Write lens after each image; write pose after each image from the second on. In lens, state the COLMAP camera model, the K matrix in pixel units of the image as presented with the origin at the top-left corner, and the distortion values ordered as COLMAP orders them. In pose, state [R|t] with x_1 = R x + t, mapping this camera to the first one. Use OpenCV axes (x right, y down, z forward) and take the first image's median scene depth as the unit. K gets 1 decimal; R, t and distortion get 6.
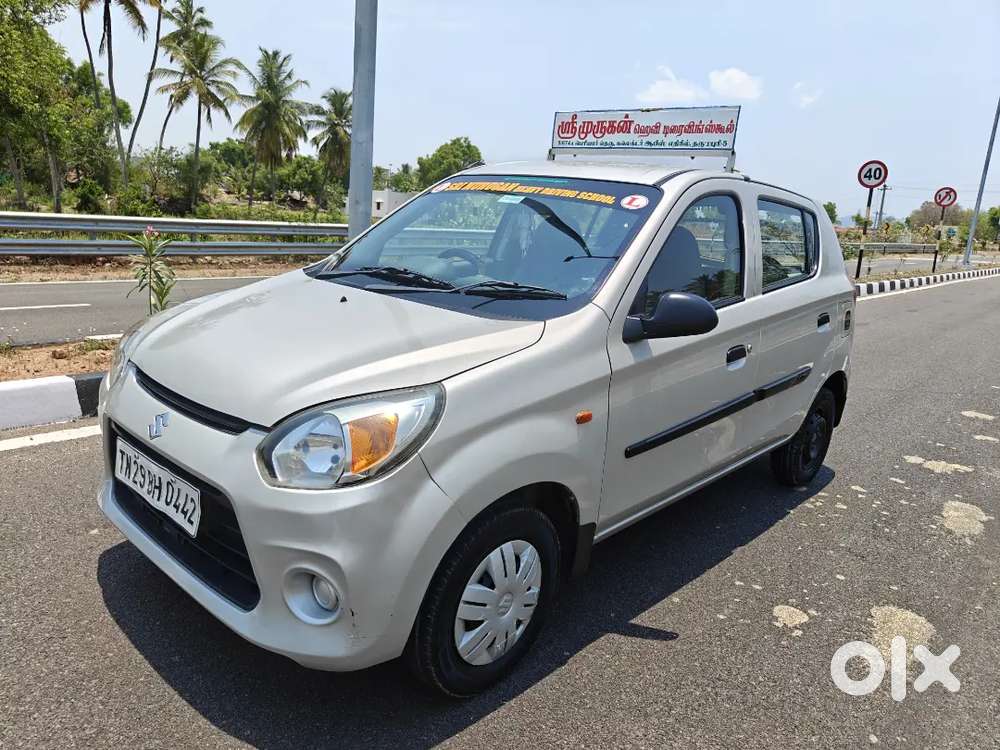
lens RADIAL K [[716.5, 0, 493.5], [0, 716.5, 379.2], [0, 0, 1]] dist [0.009666, -0.005307]
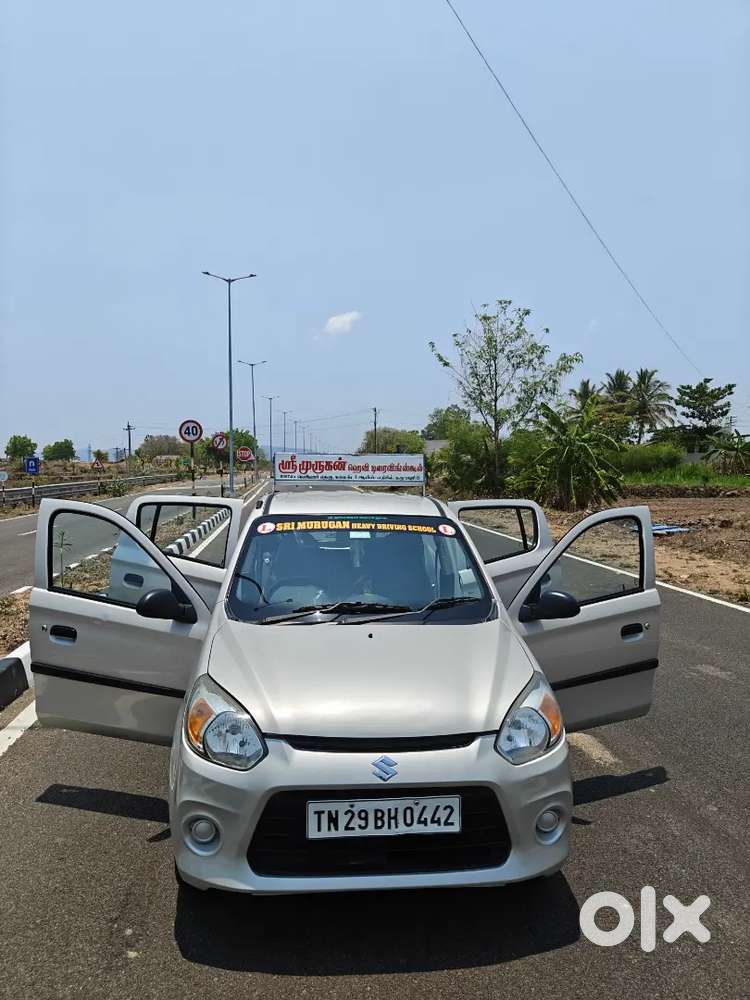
lens RADIAL K [[716.5, 0, 375.0], [0, 716.5, 489.7], [0, 0, 1]] dist [0.009666, -0.005307]
pose [[0.664775, -0.090642, 0.741524, -0.439845], [0.214259, 0.974044, -0.073018, -0.104309], [-0.715659, 0.207419, 0.666941, 0.019587]]
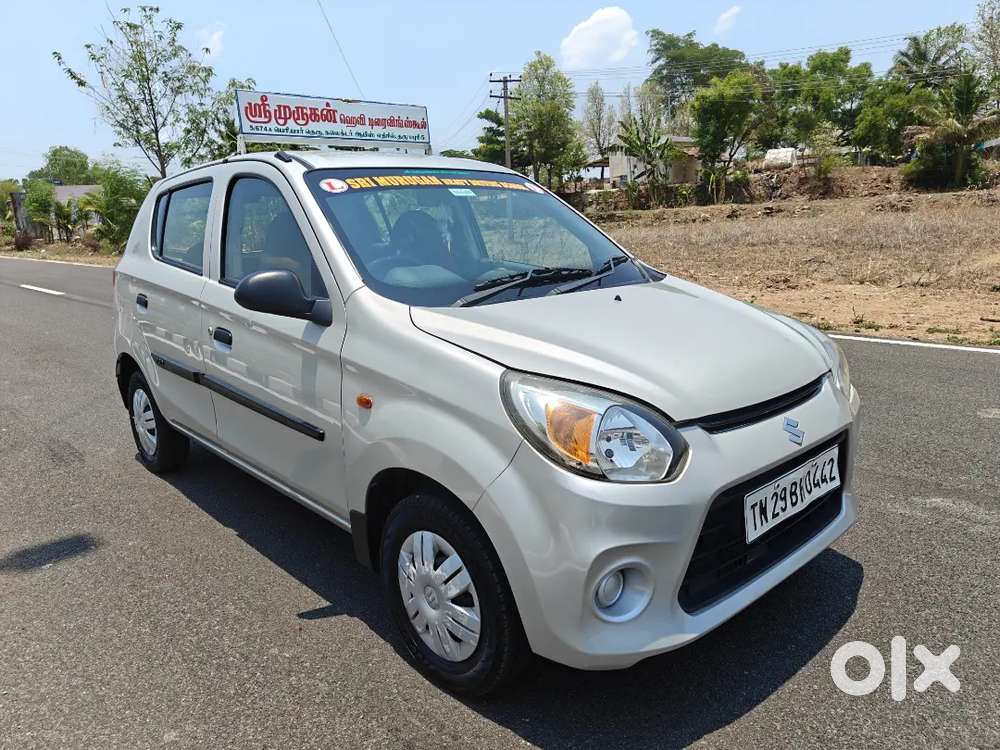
lens RADIAL K [[716.1, 0, 500.0], [0, 716.1, 375.0], [0, 0, 1]] dist [0.003373, 0.000504]
pose [[0.084973, -0.295708, 0.951492, -0.450997], [0.273732, 0.925130, 0.263070, -0.119496], [-0.958045, 0.238100, 0.159555, 0.386458]]
